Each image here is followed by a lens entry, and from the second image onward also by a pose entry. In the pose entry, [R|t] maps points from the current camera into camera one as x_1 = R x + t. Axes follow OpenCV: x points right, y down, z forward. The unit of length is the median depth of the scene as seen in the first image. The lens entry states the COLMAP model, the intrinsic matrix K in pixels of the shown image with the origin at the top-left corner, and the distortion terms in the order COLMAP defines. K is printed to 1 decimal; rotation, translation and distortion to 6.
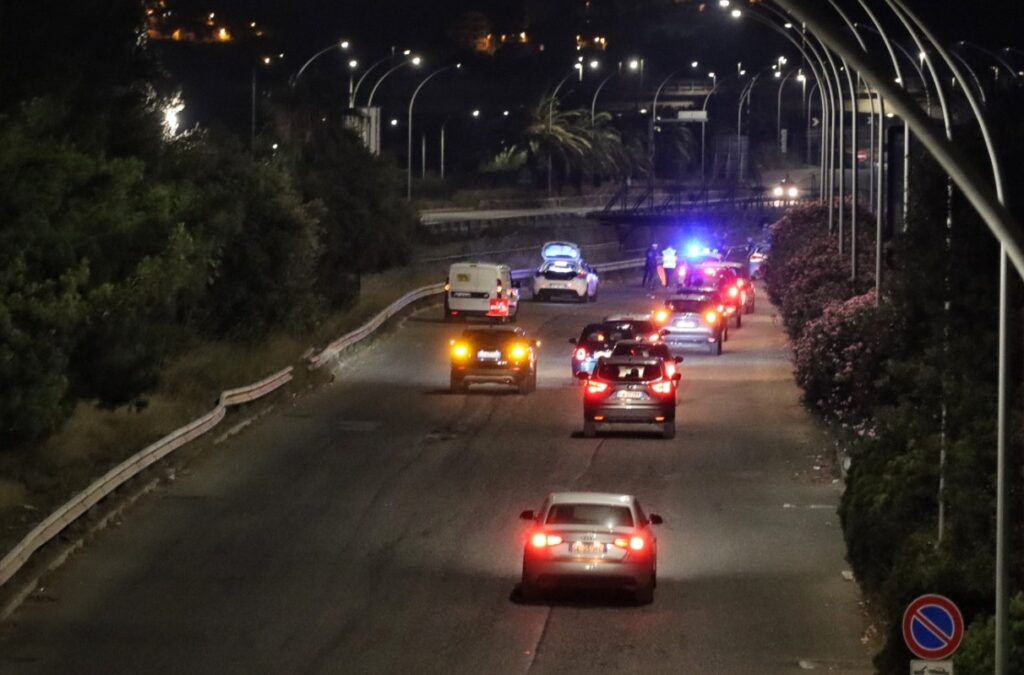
lens RADIAL K [[3793.8, 0, 512.0], [0, 3793.8, 337.6], [0, 0, 1]] dist [-0.059062, 0.000000]
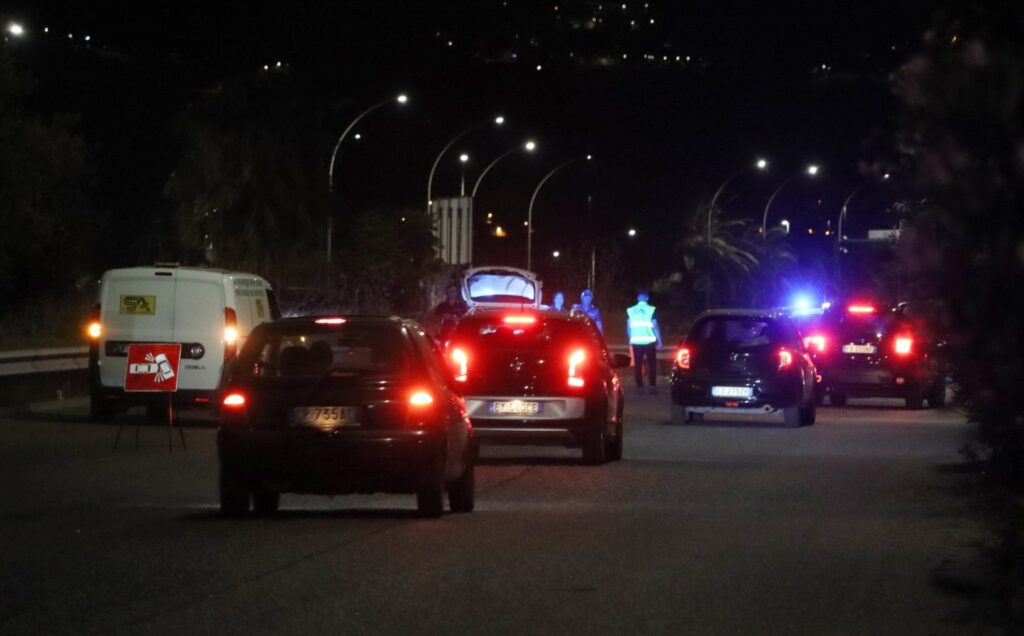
lens RADIAL K [[3970.9, 0, 512.0], [0, 3970.9, 318.0], [0, 0, 1]] dist [0.075561, 0.000000]
pose [[0.998813, -0.002157, -0.048656, 0.009269], [-0.000050, 0.998973, -0.045307, 0.000982], [0.048704, 0.045256, 0.997787, 0.132461]]
